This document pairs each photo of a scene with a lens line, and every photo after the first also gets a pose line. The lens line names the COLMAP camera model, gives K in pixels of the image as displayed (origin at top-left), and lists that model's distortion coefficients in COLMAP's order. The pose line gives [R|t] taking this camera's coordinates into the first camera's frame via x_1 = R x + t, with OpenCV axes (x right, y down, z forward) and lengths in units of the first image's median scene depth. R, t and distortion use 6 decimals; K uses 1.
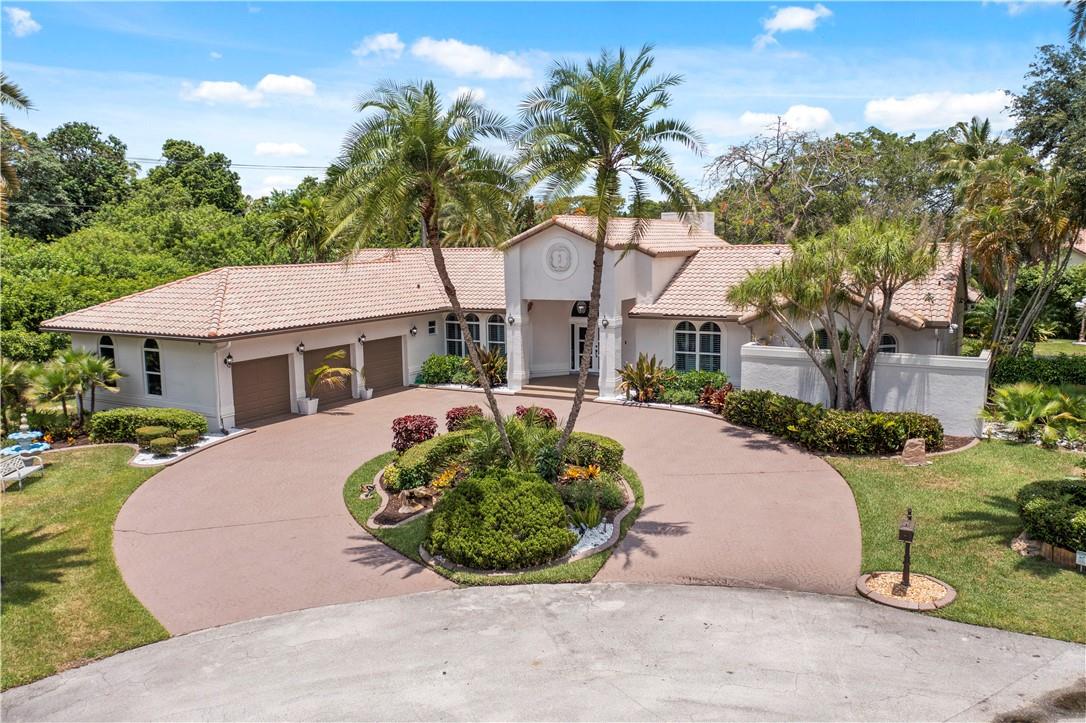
lens RADIAL K [[864.0, 0, 542.7], [0, 864.0, 363.8], [0, 0, 1]] dist [0.015579, 0.000477]
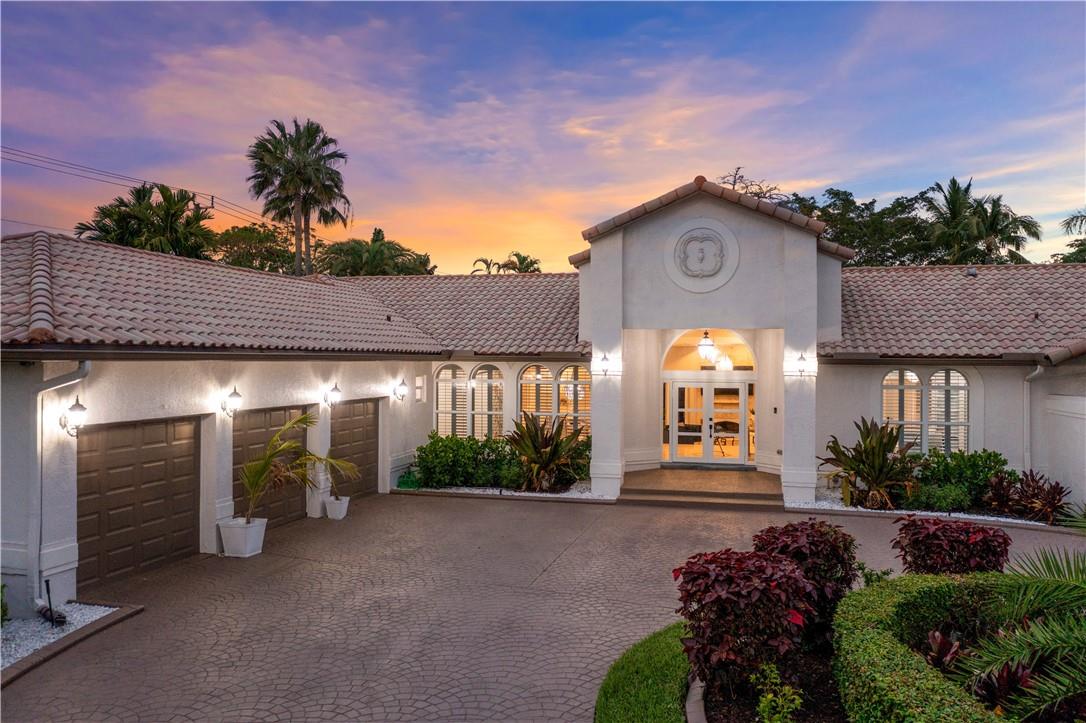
lens RADIAL K [[864.0, 0, 543.0], [0, 864.0, 357.9], [0, 0, 1]] dist [0.015579, 0.000477]
pose [[0.965871, 0.023772, 0.257932, -0.239355], [0.013187, 0.989976, -0.140620, 0.023782], [-0.258690, 0.139222, 0.955875, 0.531480]]
